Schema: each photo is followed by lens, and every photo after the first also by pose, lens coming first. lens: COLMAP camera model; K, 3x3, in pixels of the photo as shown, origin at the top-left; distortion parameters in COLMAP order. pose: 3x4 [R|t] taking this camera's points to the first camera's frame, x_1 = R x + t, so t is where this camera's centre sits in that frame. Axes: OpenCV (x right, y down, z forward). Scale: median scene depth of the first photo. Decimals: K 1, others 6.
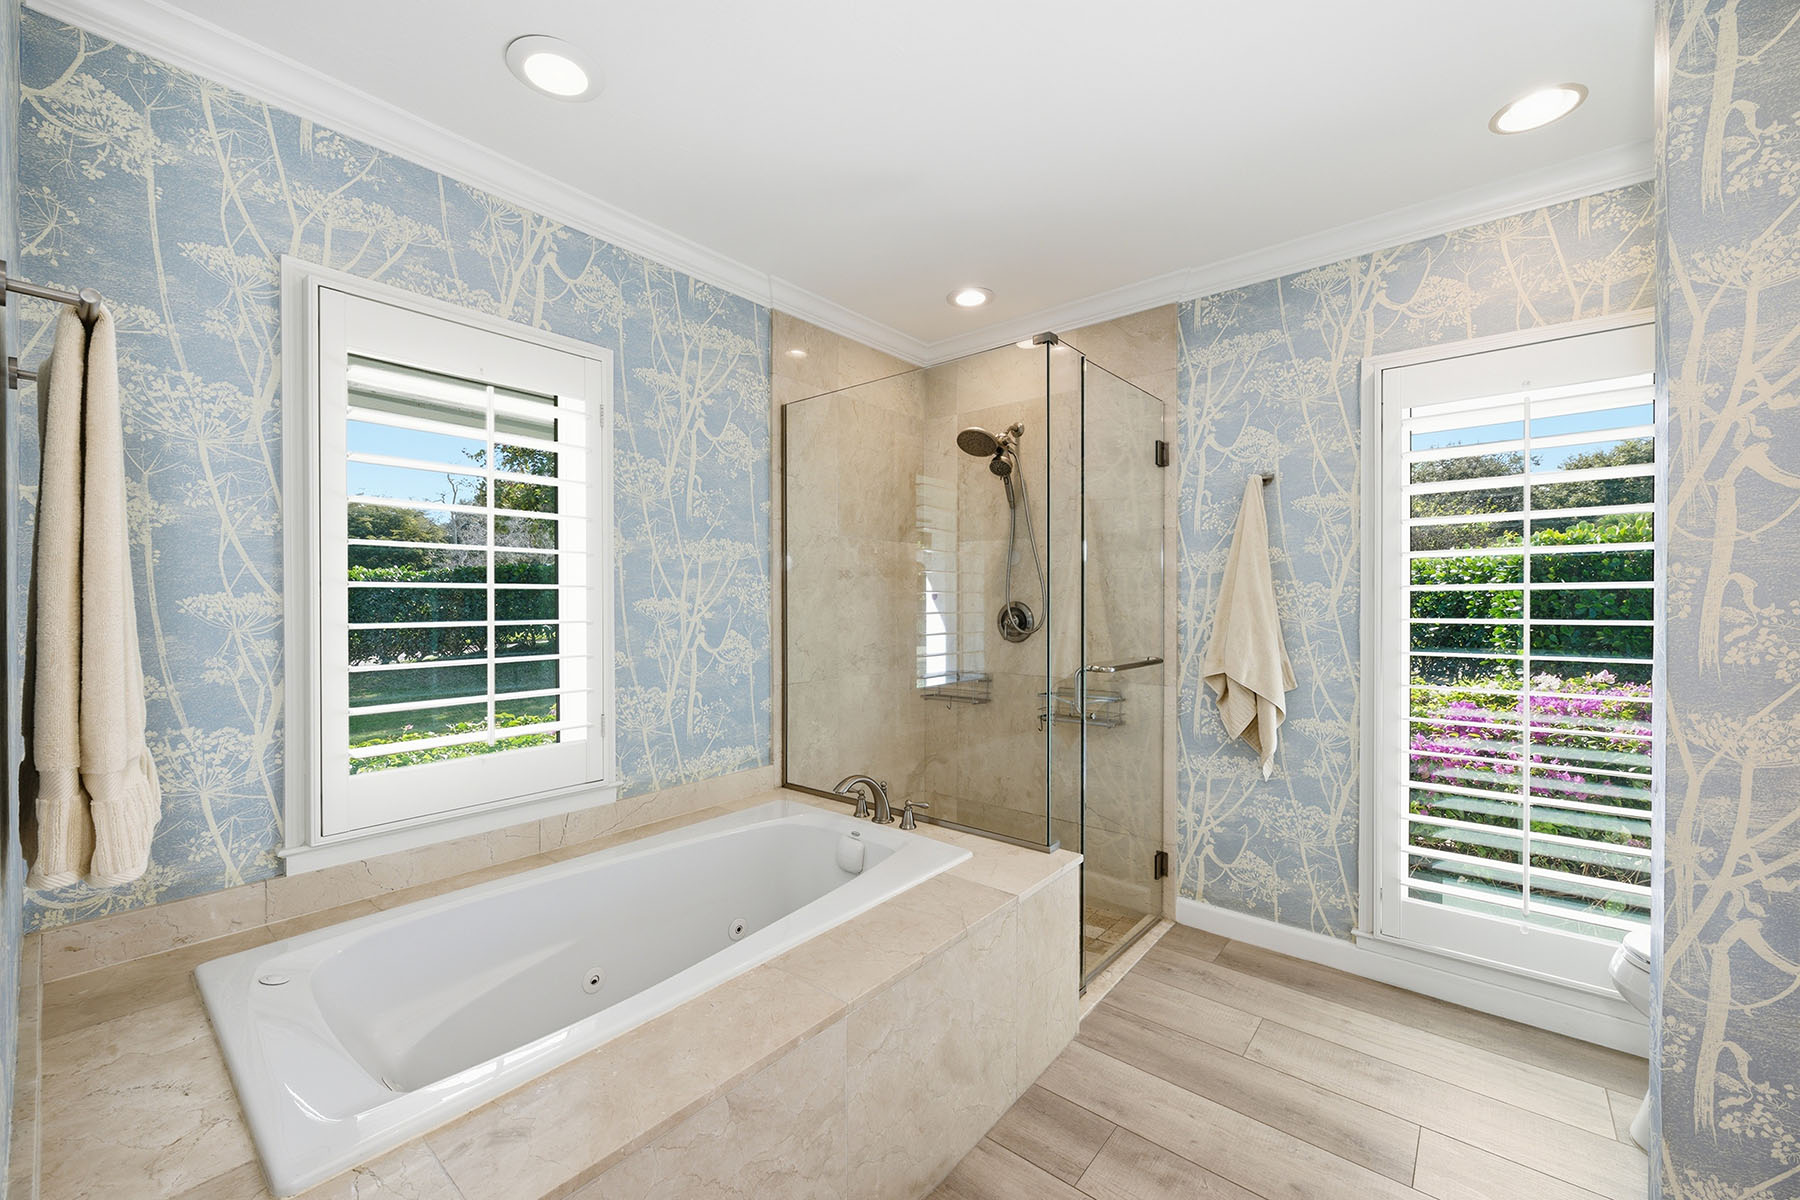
lens RADIAL K [[704.2, 0, 898.4], [0, 704.2, 606.8], [0, 0, 1]] dist [0.003196, -0.001325]
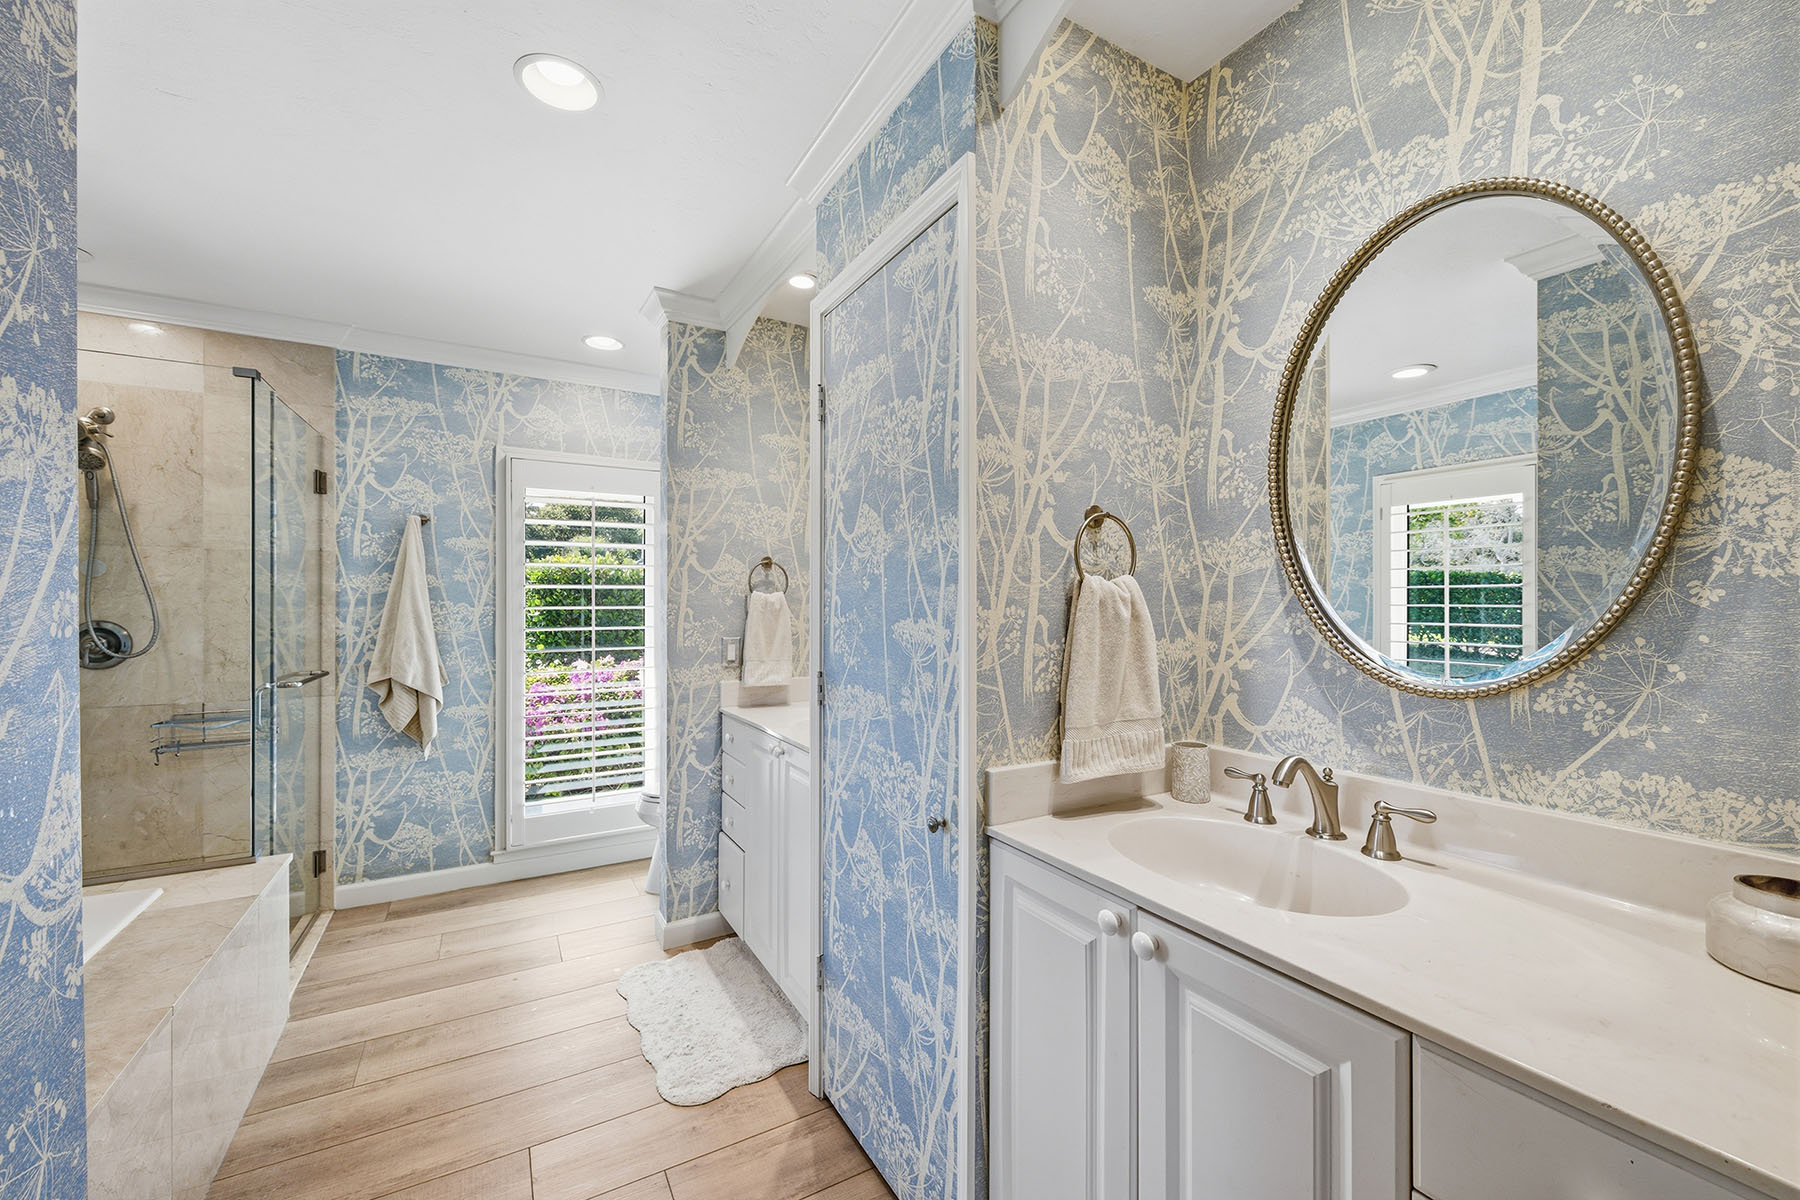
lens RADIAL K [[704.2, 0, 898.4], [0, 704.2, 602.9], [0, 0, 1]] dist [0.003196, -0.001325]
pose [[0.339292, 0.000750, 0.940681, -0.360385], [0.004721, 0.999986, -0.002500, -0.025958], [-0.940669, 0.005289, 0.339284, -0.212832]]
